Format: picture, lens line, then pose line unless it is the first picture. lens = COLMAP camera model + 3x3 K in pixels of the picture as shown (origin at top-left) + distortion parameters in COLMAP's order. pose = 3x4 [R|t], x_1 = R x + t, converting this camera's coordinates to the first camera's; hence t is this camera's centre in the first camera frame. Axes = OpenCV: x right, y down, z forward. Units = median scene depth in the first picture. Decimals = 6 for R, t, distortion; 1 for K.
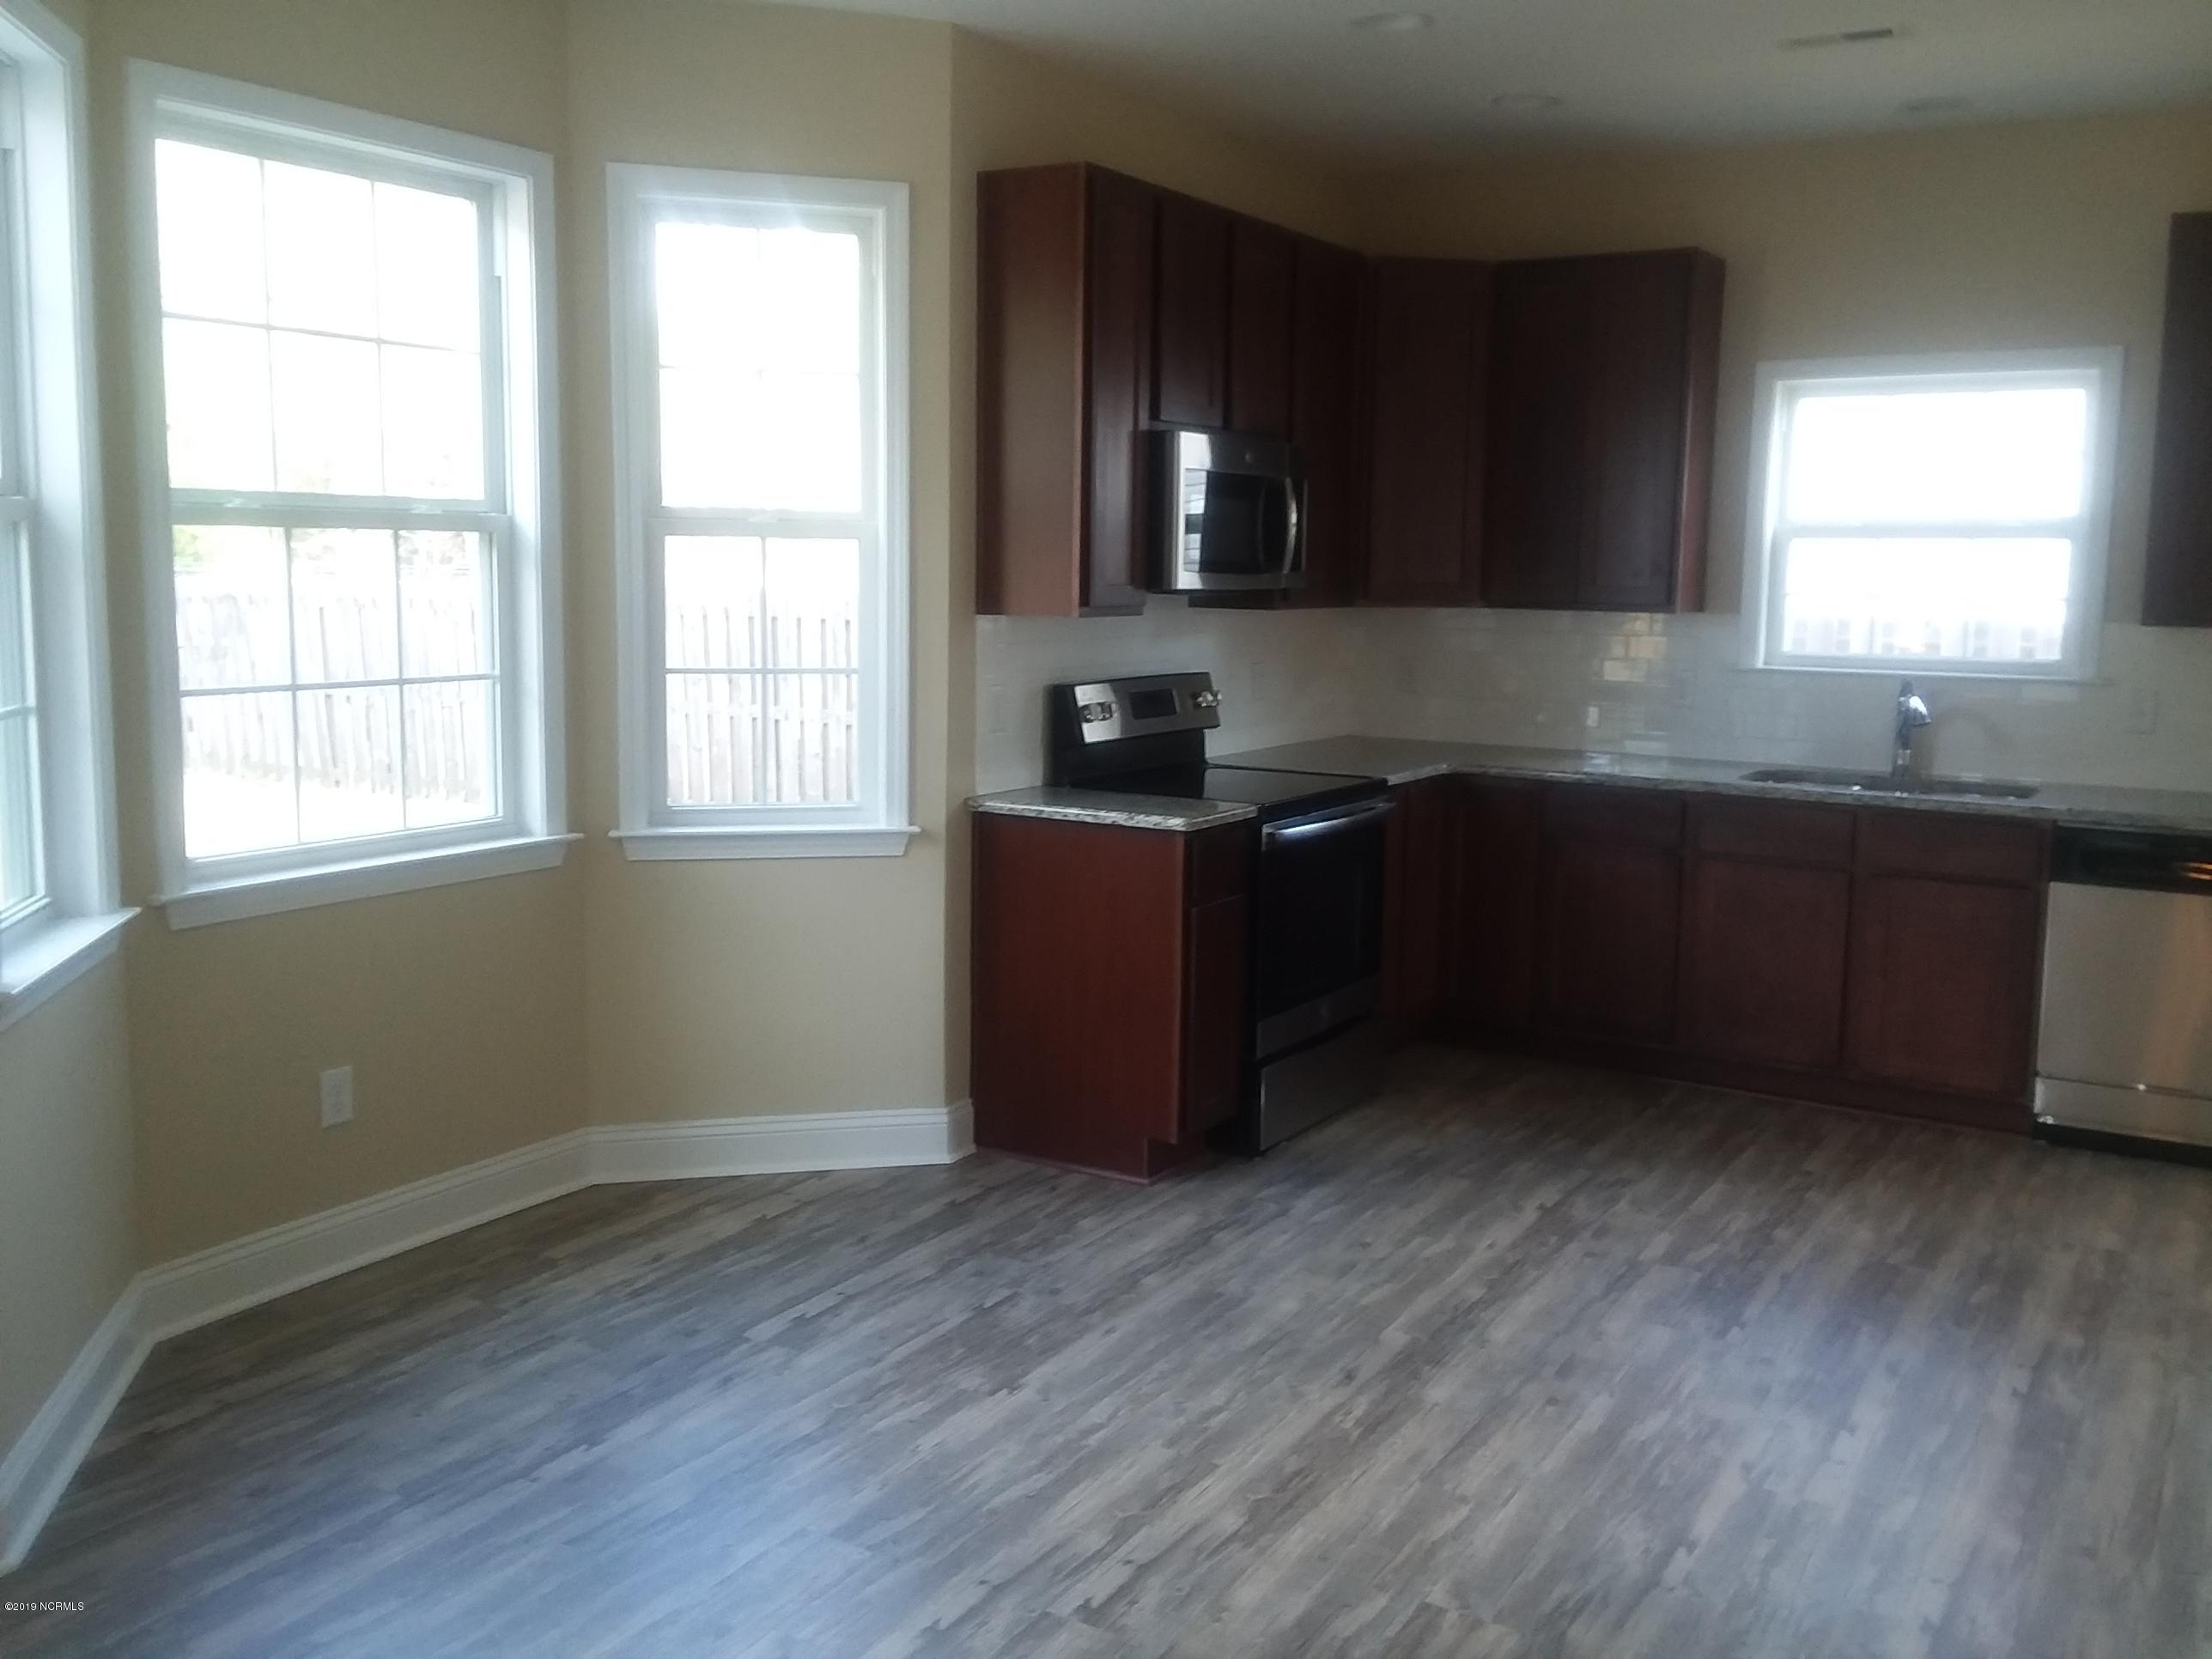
lens RADIAL K [[1965.7, 0, 1106.0], [0, 1965.7, 829.5], [0, 0, 1]] dist [0.006772, -0.008568]
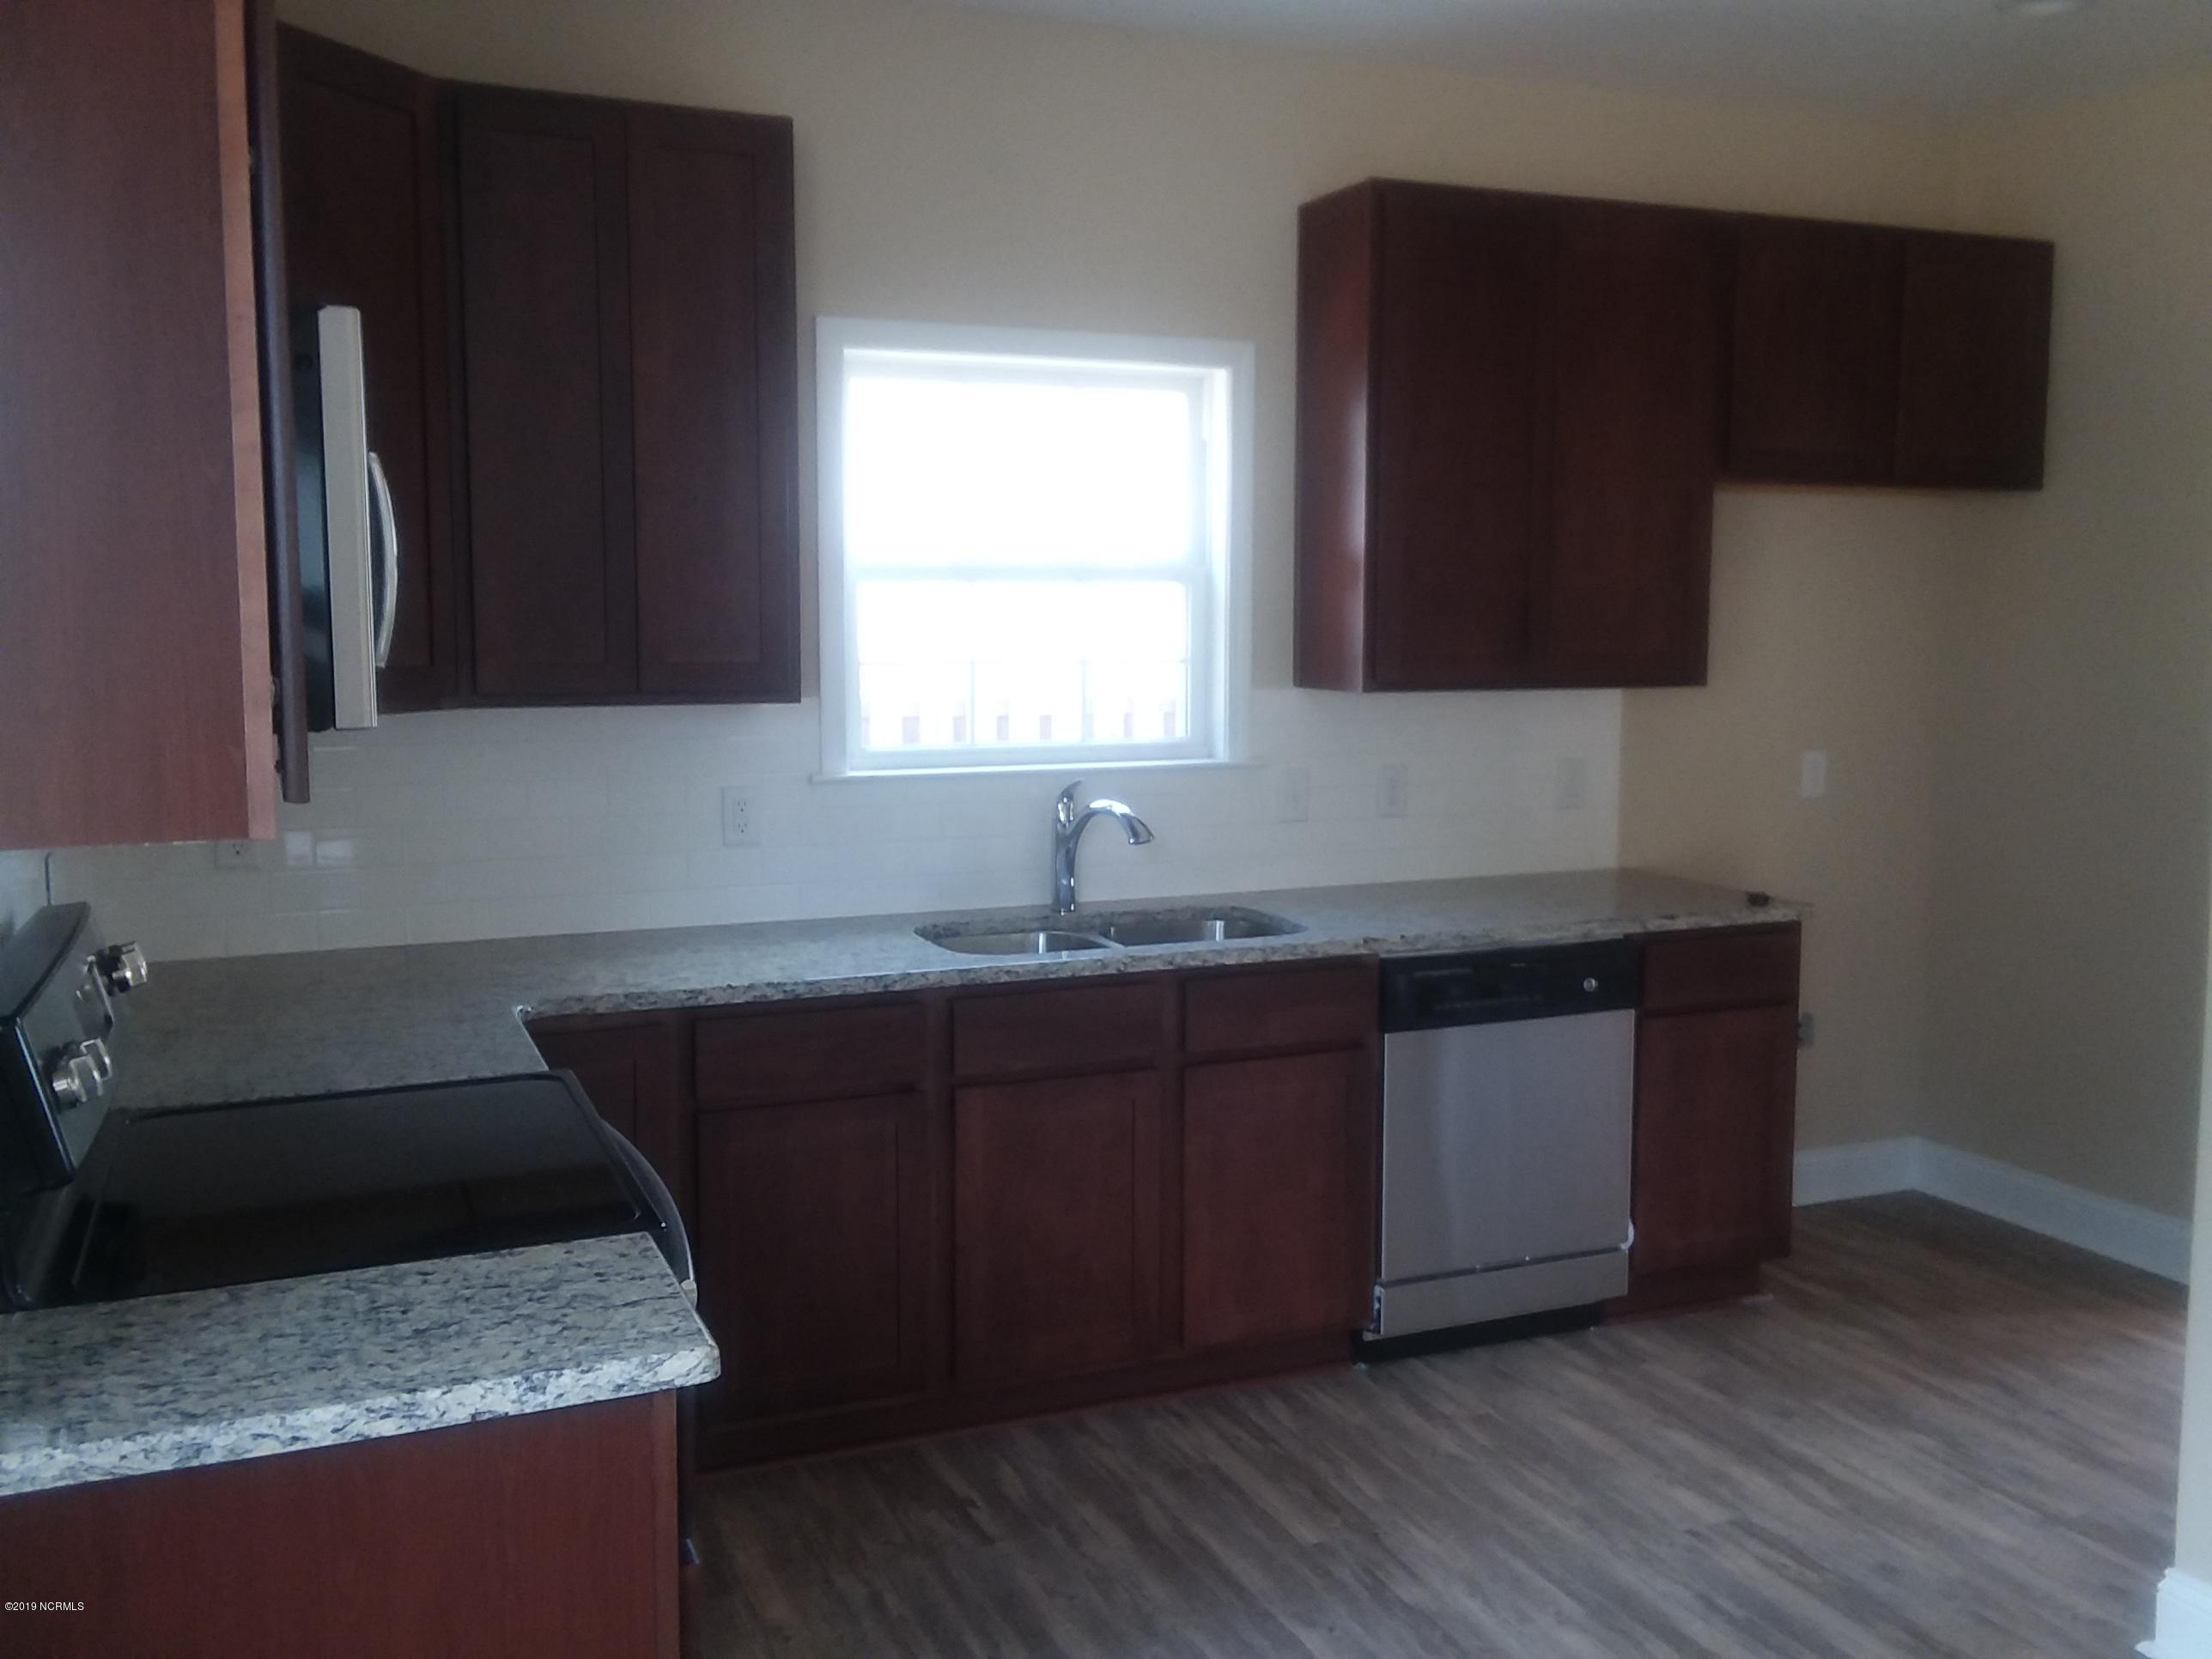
lens RADIAL K [[1900.2, 0, 1106.0], [0, 1900.2, 829.5], [0, 0, 1]] dist [0.084126, -0.152419]
pose [[0.581689, -0.102251, 0.806959, -0.167693], [0.121710, 0.991840, 0.037944, -0.091312], [-0.804254, 0.076143, 0.589388, 0.636400]]
